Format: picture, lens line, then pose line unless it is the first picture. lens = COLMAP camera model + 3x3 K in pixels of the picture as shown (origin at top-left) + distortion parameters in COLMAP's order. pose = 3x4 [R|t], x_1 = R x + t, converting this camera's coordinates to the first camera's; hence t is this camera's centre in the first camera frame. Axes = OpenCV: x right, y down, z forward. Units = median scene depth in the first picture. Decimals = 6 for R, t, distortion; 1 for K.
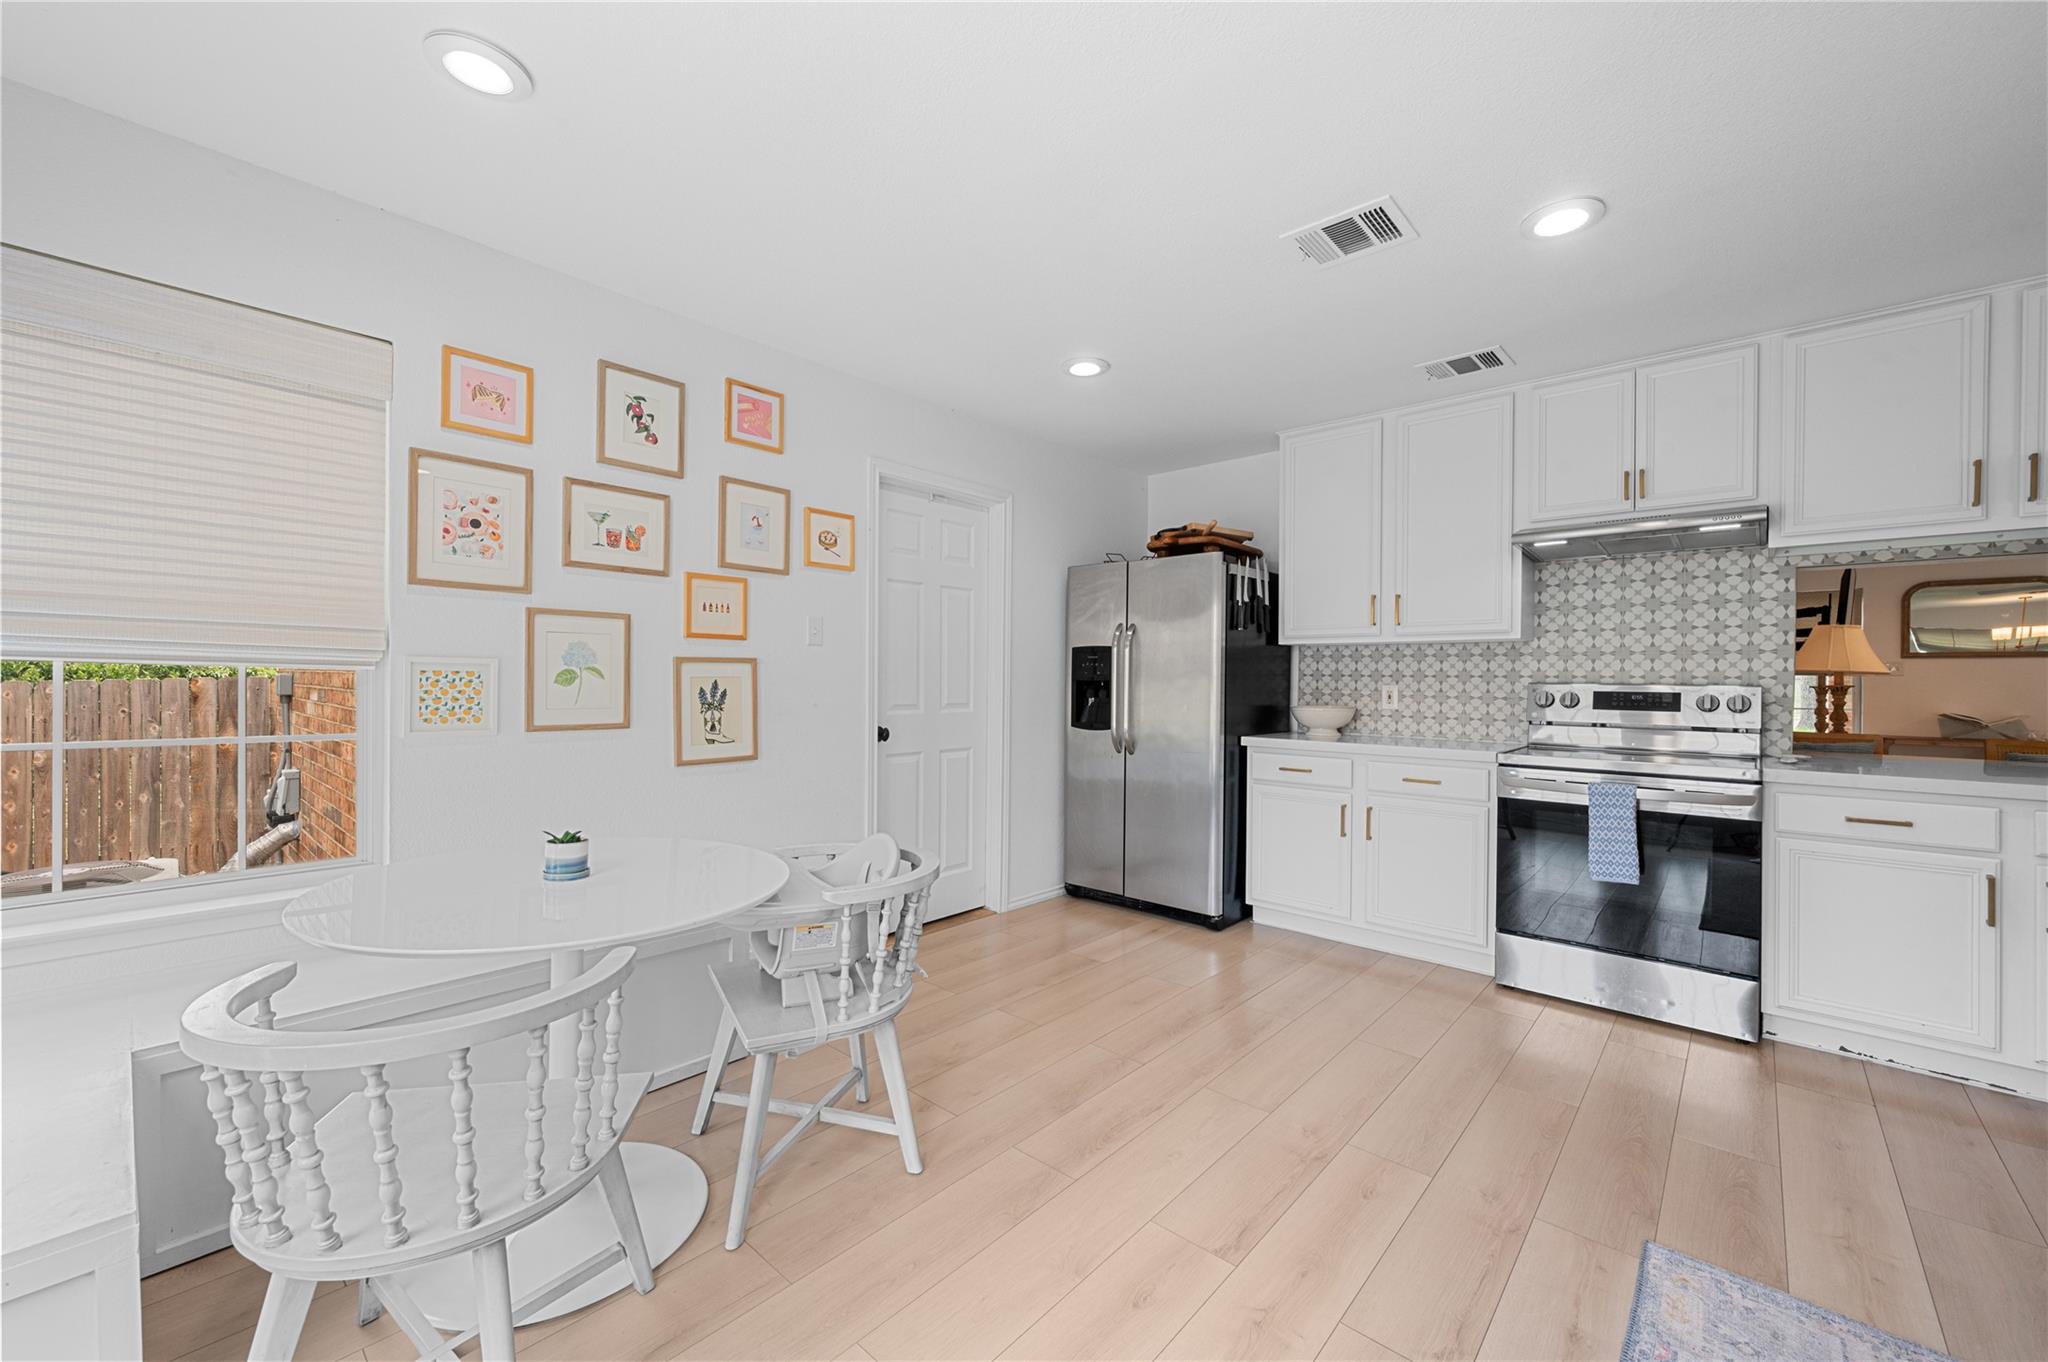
lens RADIAL K [[809.6, 0, 1027.8], [0, 809.6, 682.9], [0, 0, 1]] dist [0.002150, -0.000095]
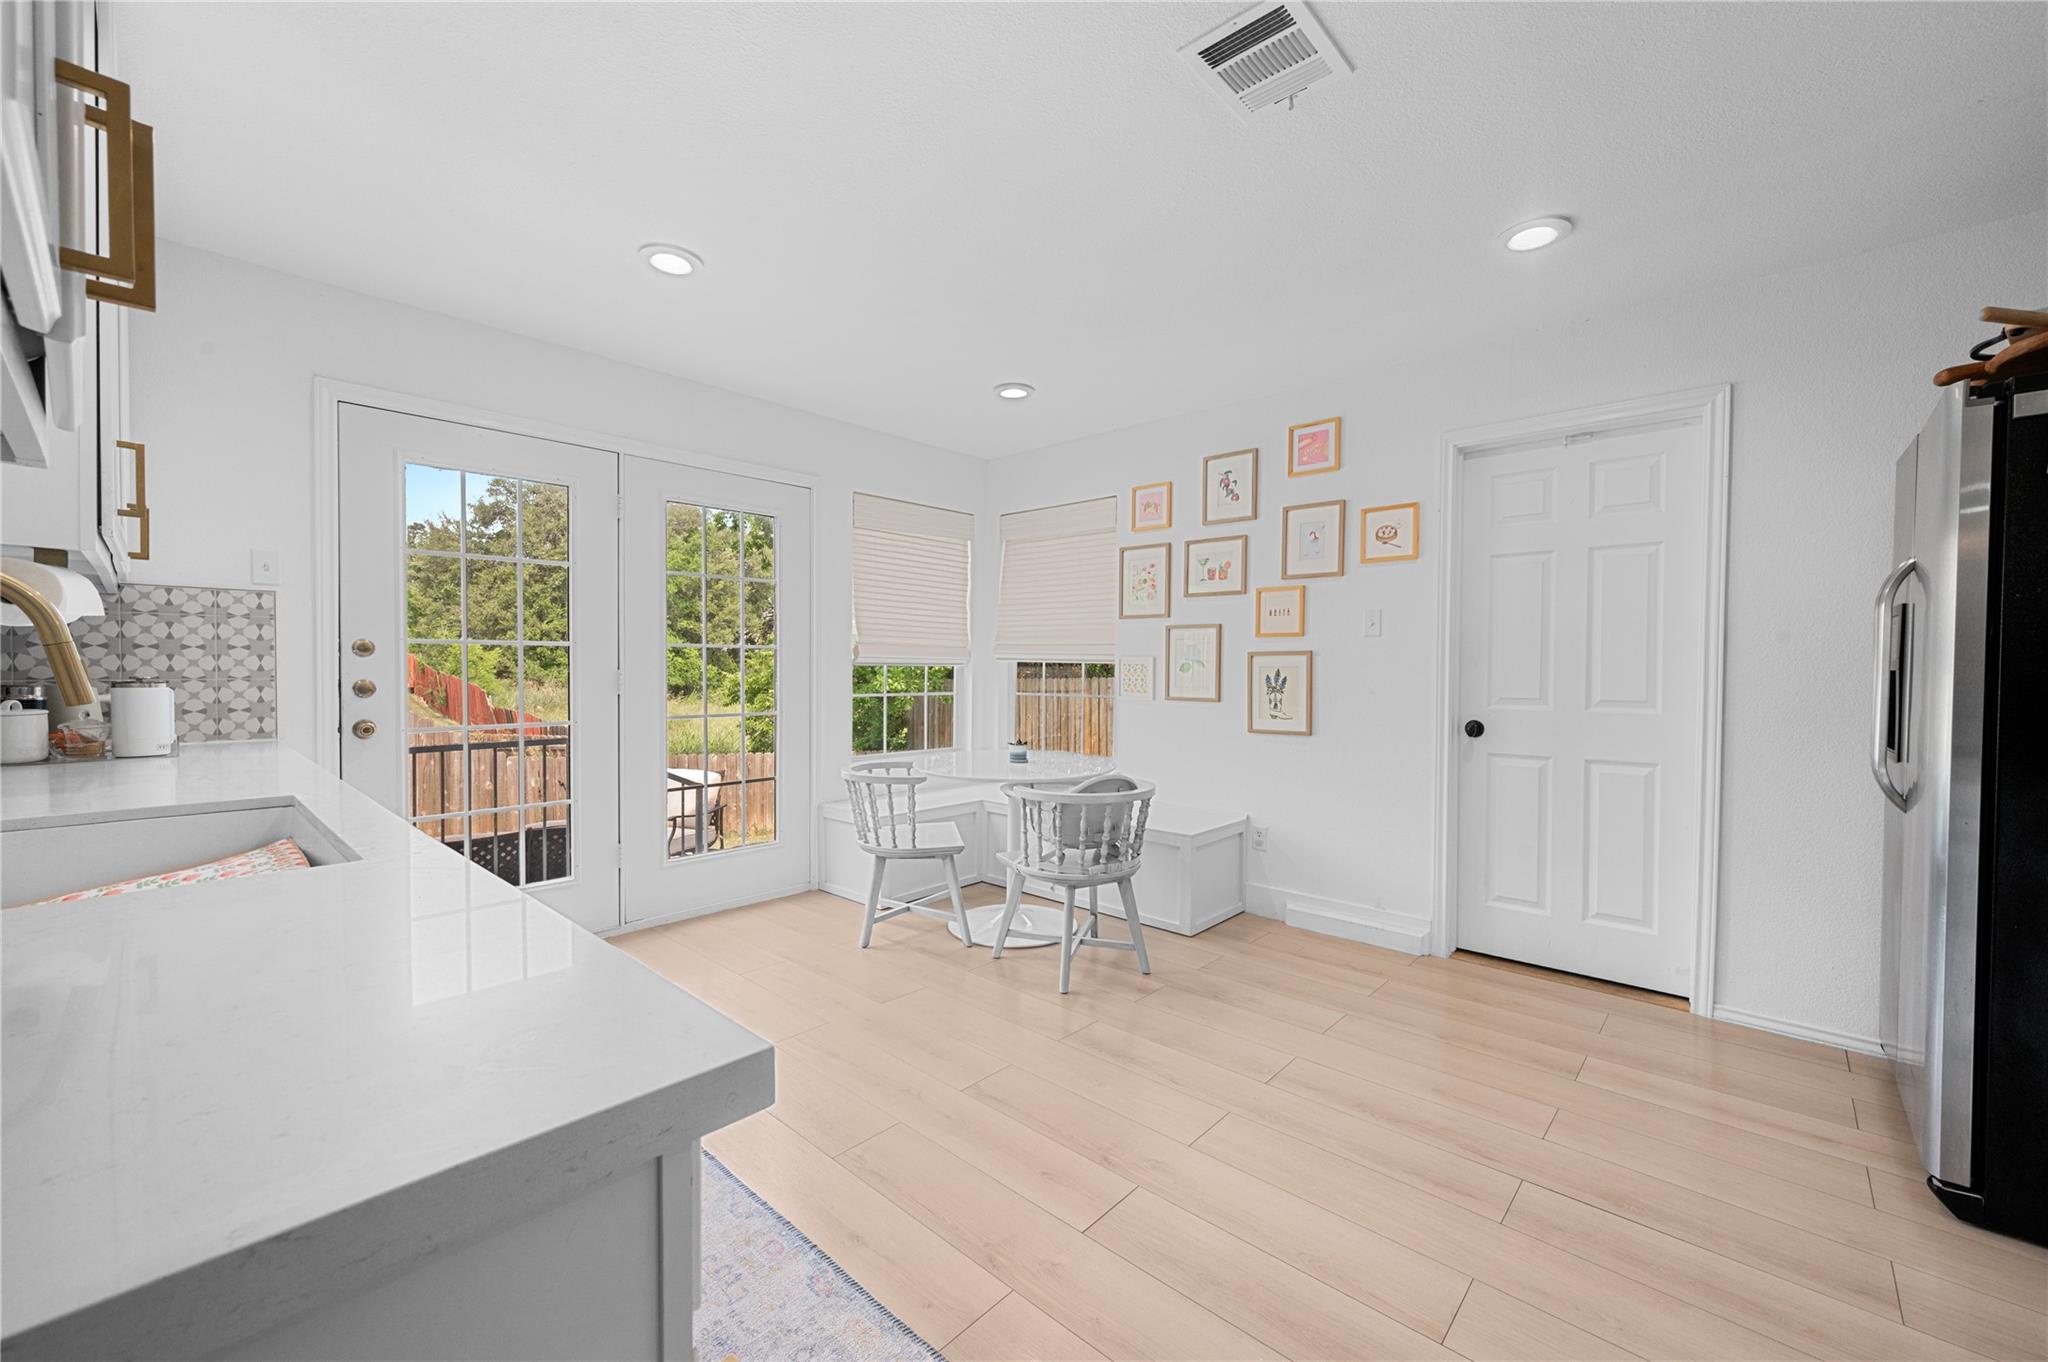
lens RADIAL K [[809.6, 0, 1027.8], [0, 809.6, 682.9], [0, 0, 1]] dist [0.002150, -0.000095]
pose [[-0.012534, 0.011625, -0.999854, 0.901365], [-0.009016, 0.999890, 0.011739, 0.006811], [0.999881, 0.009162, -0.012427, 0.626173]]
